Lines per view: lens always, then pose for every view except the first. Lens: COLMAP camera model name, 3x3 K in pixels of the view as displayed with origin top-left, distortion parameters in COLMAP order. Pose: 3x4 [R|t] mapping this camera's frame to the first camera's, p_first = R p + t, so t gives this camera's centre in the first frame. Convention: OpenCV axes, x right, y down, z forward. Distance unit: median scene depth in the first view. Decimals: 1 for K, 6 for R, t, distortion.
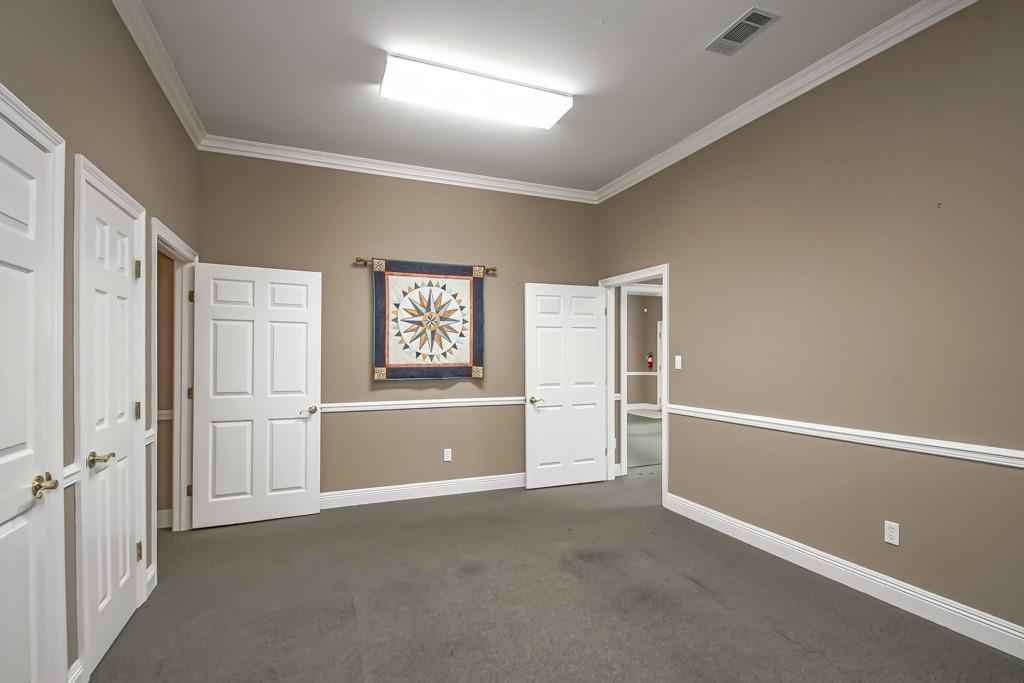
lens RADIAL K [[497.6, 0, 514.6], [0, 497.6, 355.9], [0, 0, 1]] dist [-0.023008, 0.000037]
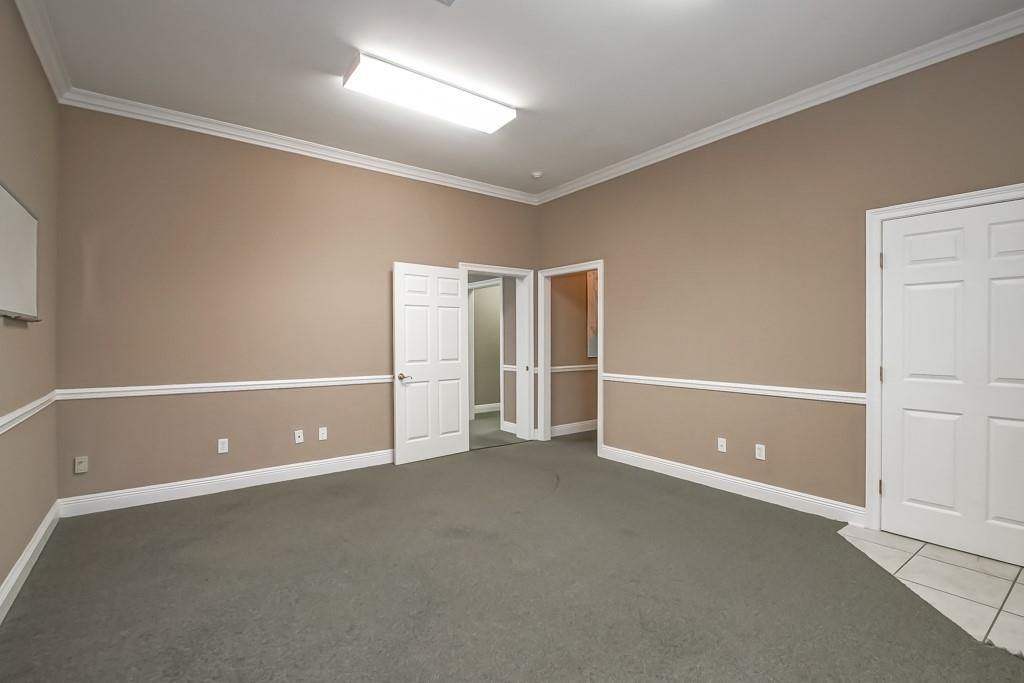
lens RADIAL K [[475.4, 0, 505.1], [0, 475.4, 344.9], [0, 0, 1]] dist [-0.014829, -0.000837]
pose [[0.968808, -0.006170, 0.247737, -0.184674], [0.000408, 0.999728, 0.023304, -0.002216], [-0.247814, -0.022476, 0.968547, -0.072991]]
